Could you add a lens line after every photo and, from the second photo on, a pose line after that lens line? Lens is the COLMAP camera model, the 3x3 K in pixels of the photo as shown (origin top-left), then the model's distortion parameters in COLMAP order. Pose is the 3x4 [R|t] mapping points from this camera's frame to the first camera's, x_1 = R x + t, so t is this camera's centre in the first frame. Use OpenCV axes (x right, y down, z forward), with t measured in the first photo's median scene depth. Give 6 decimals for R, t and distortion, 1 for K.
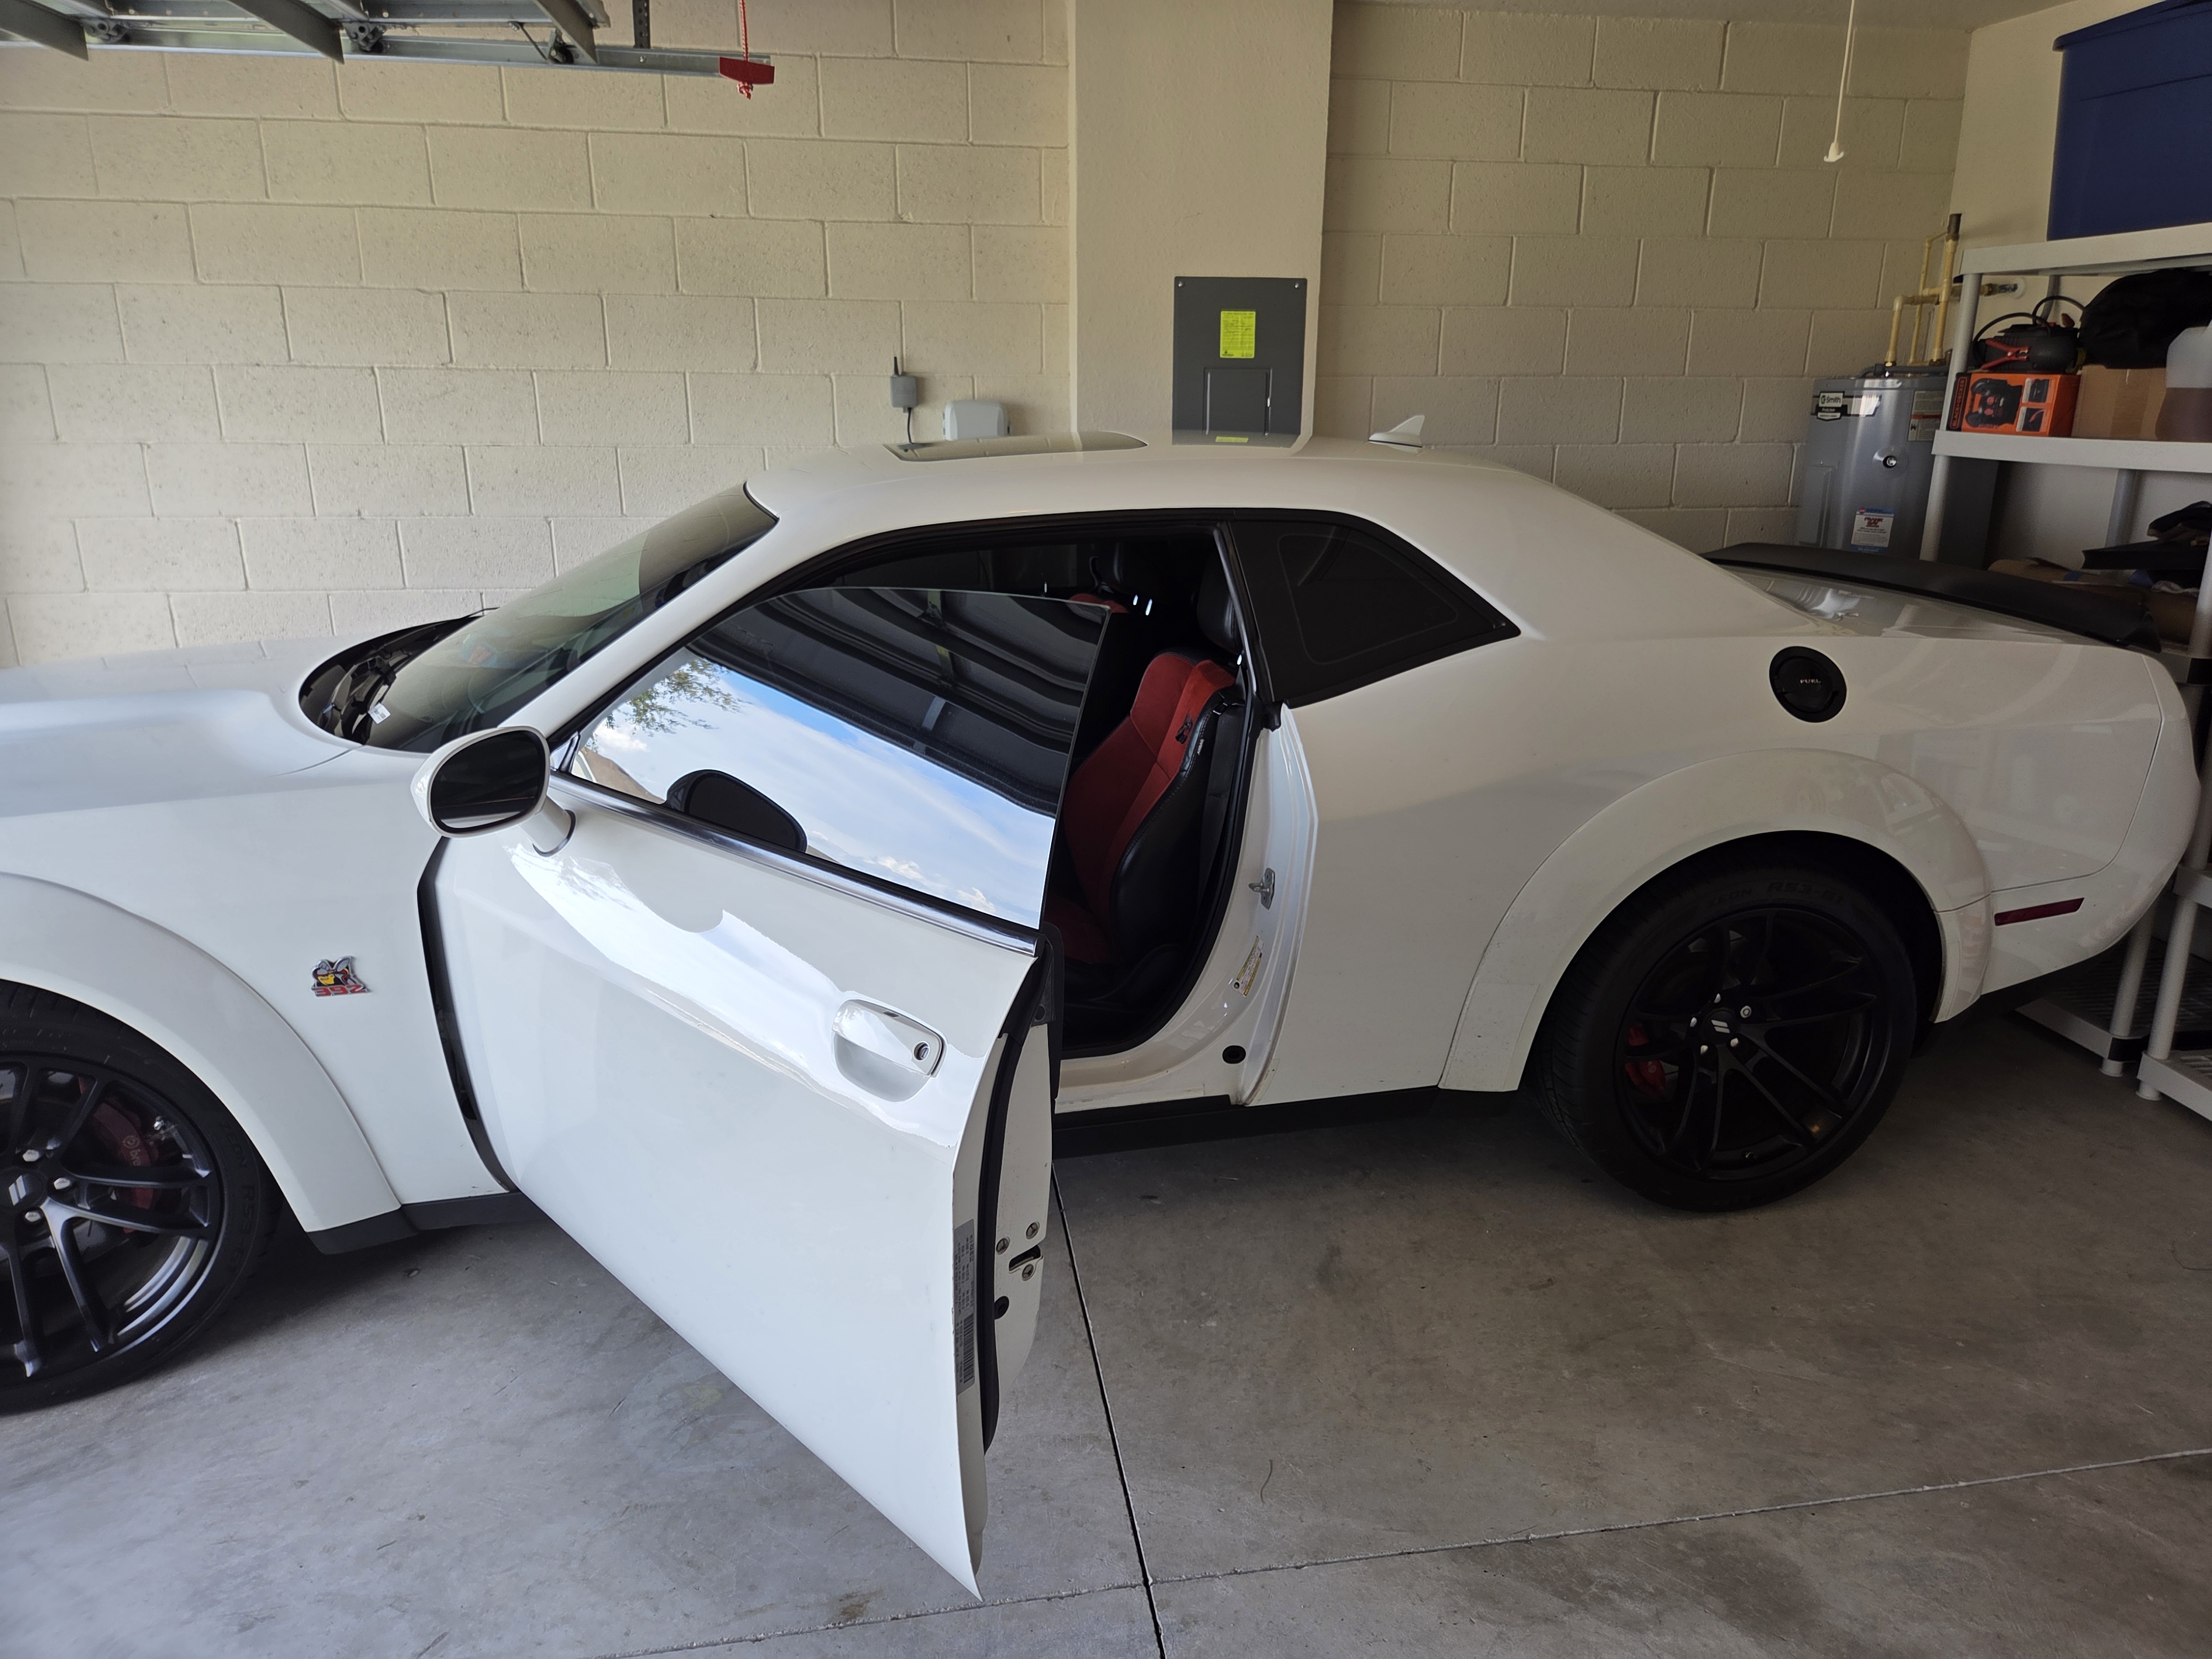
lens RADIAL K [[1476.8, 0, 1133.4], [0, 1476.8, 817.4], [0, 0, 1]] dist [0.066422, -0.058818]
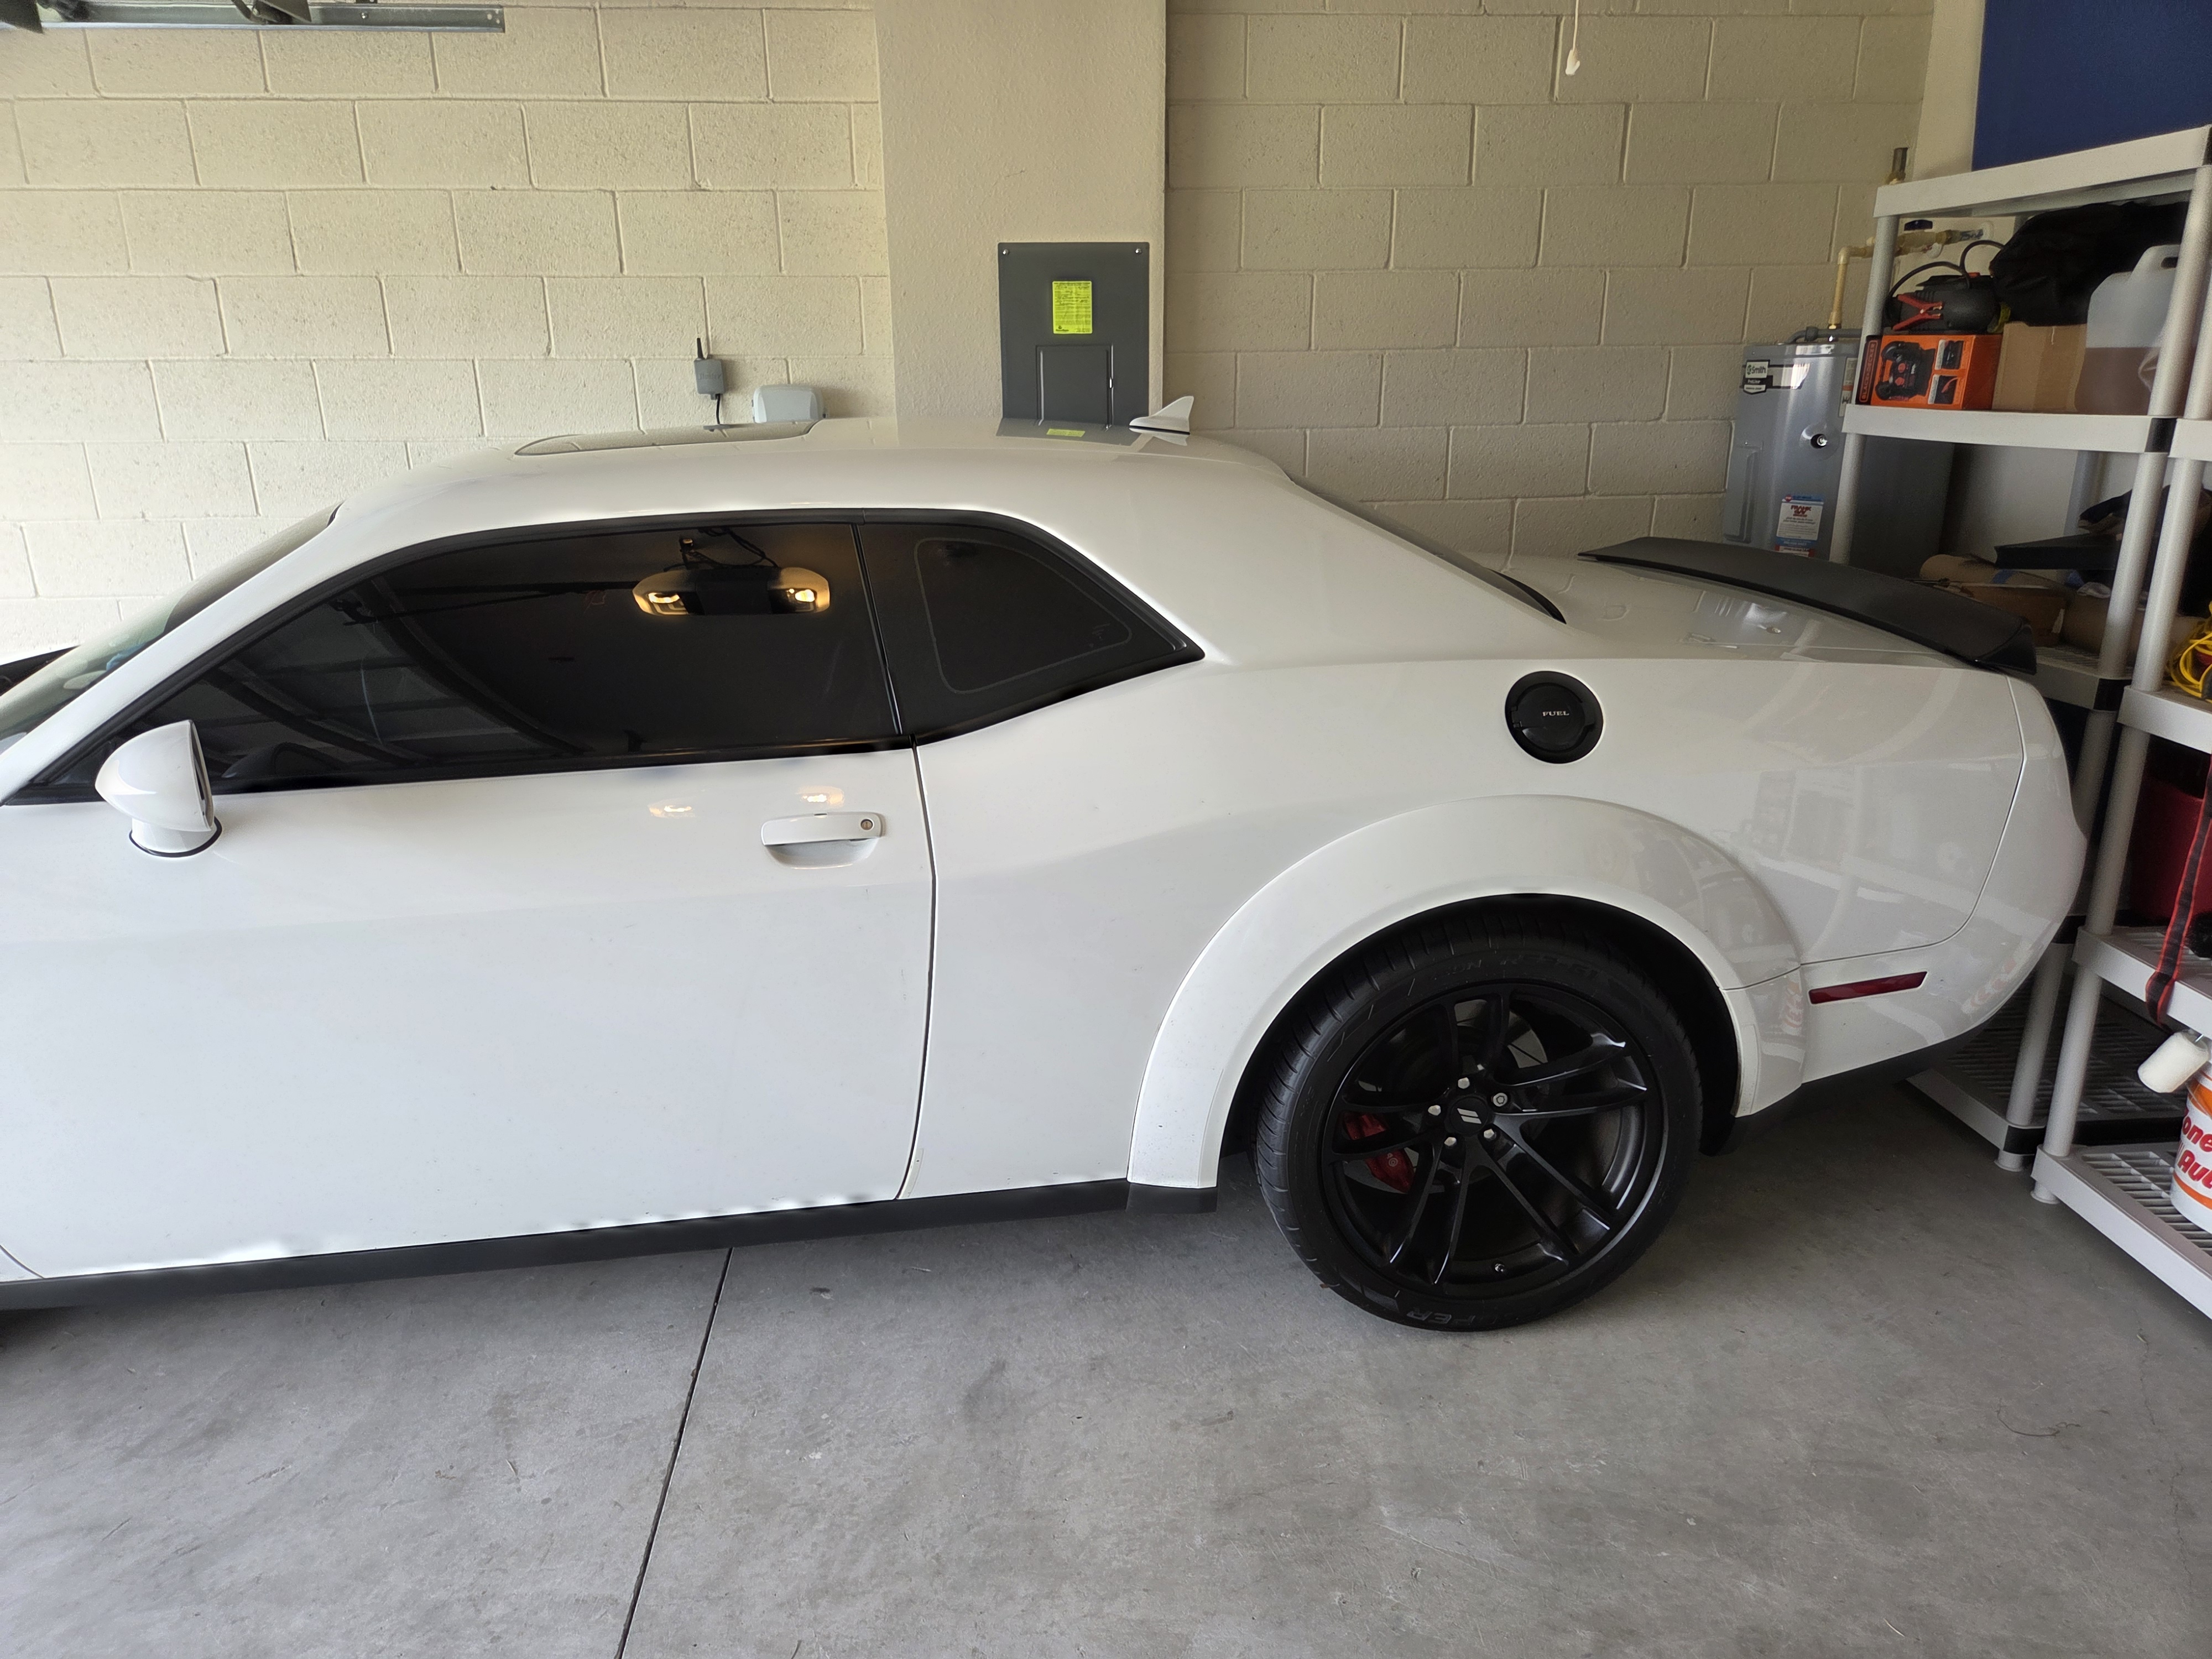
lens RADIAL K [[1476.8, 0, 1103.4], [0, 1476.8, 848.9], [0, 0, 1]] dist [0.066422, -0.058818]
pose [[0.995893, 0.011399, -0.089815, 0.234336], [-0.008689, 0.999497, 0.030508, -0.032959], [0.090118, -0.029603, 0.995491, 0.126598]]
